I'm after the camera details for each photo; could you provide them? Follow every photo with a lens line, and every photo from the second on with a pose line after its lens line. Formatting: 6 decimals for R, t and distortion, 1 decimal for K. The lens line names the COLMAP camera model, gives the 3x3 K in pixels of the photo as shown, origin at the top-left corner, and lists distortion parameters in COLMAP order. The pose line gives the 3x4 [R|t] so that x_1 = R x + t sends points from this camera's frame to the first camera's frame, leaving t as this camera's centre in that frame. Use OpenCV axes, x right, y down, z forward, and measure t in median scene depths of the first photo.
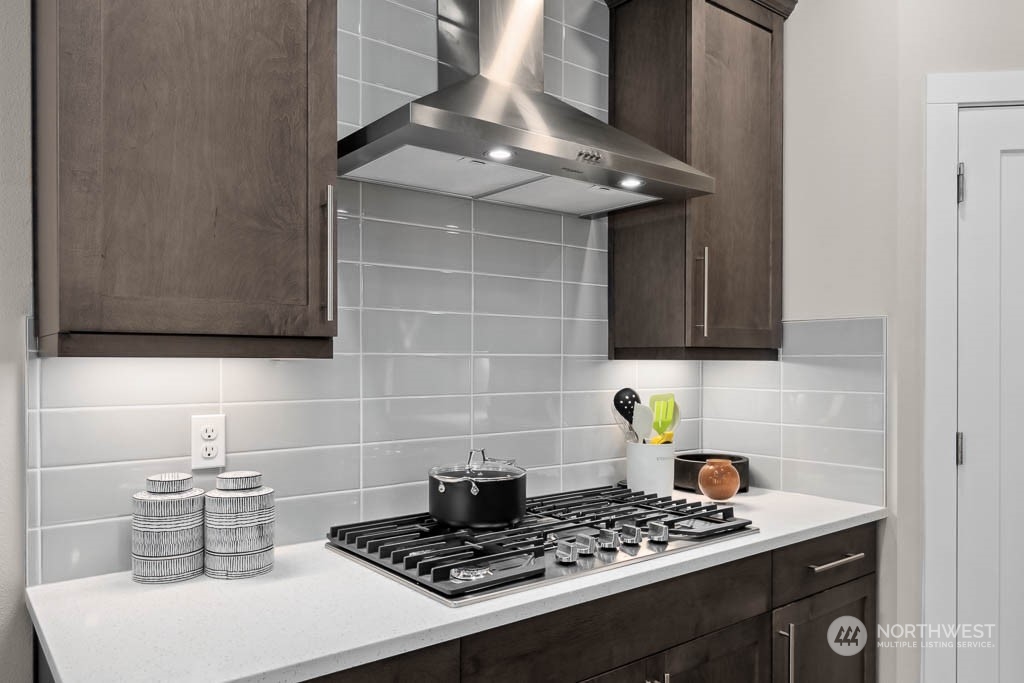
lens RADIAL K [[739.7, 0, 511.4], [0, 739.7, 360.5], [0, 0, 1]] dist [-0.001912, 0.001707]
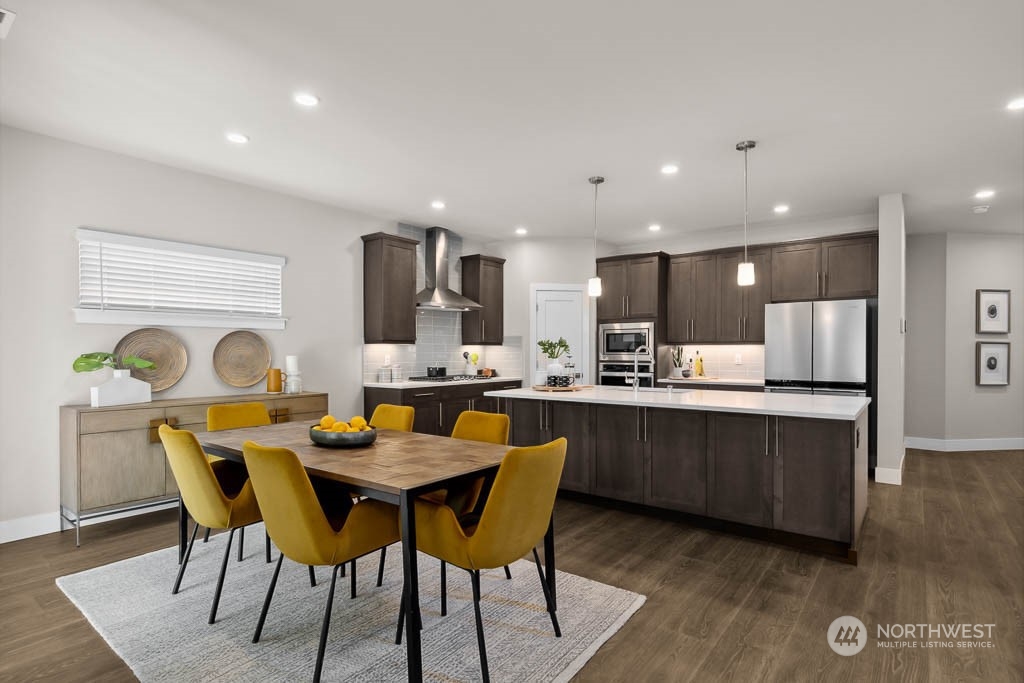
lens RADIAL K [[523.8, 0, 514.9], [0, 523.8, 351.3], [0, 0, 1]] dist [-0.003806, -0.000703]
pose [[0.969423, -0.002845, 0.245381, -0.325845], [0.002584, 0.999996, 0.001384, 0.031930], [-0.245384, -0.000708, 0.969426, -2.082967]]
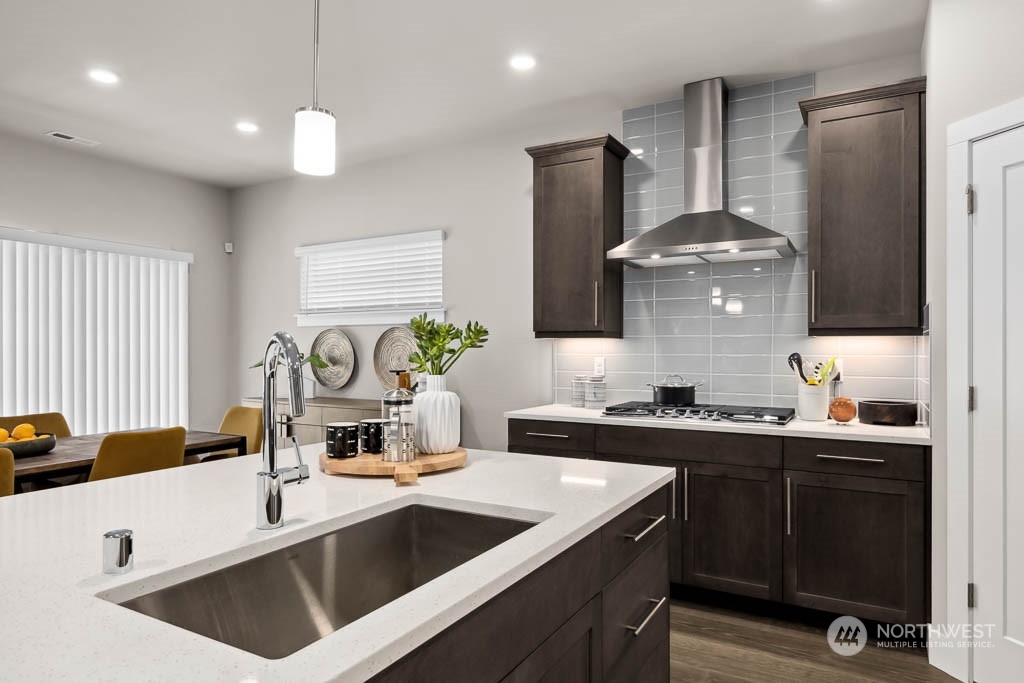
lens RADIAL K [[617.9, 0, 518.5], [0, 617.9, 350.3], [0, 0, 1]] dist [0.005215, -0.003169]
pose [[0.376986, 0.000357, -0.926219, 1.287472], [0.001964, 0.999997, 0.001185, 0.028660], [0.926217, -0.002266, 0.376984, -0.174016]]
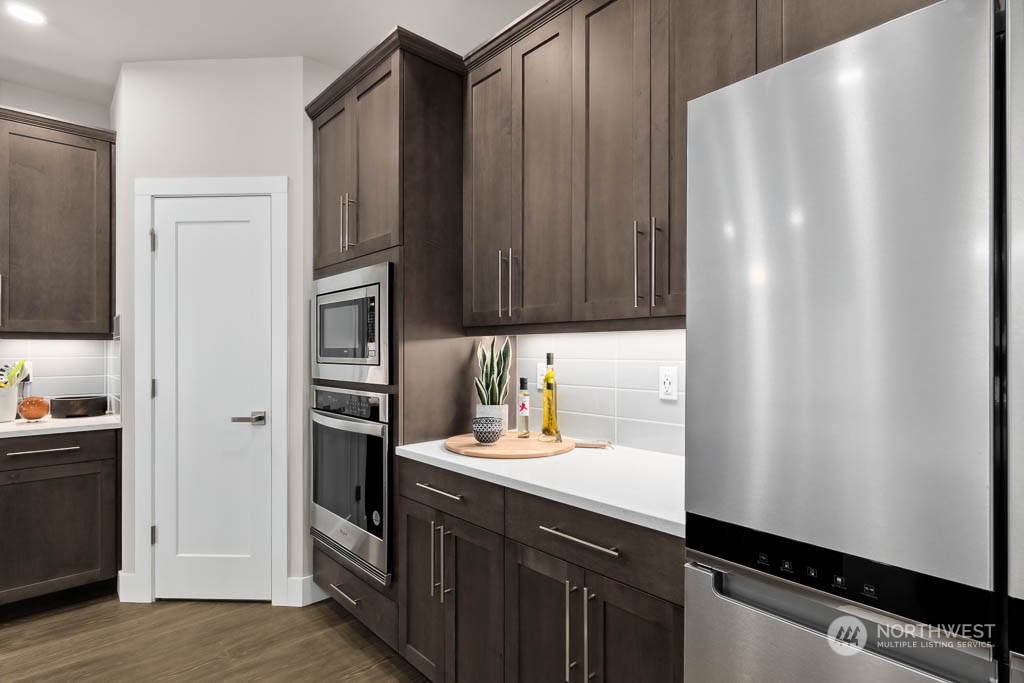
lens RADIAL K [[517.0, 0, 517.1], [0, 517.0, 345.5], [0, 0, 1]] dist [-0.001602, -0.000462]
pose [[0.996982, -0.004794, 0.077480, 1.341449], [0.005200, 0.999974, -0.005039, 0.026576], [-0.077453, 0.005427, 0.996981, -0.307803]]
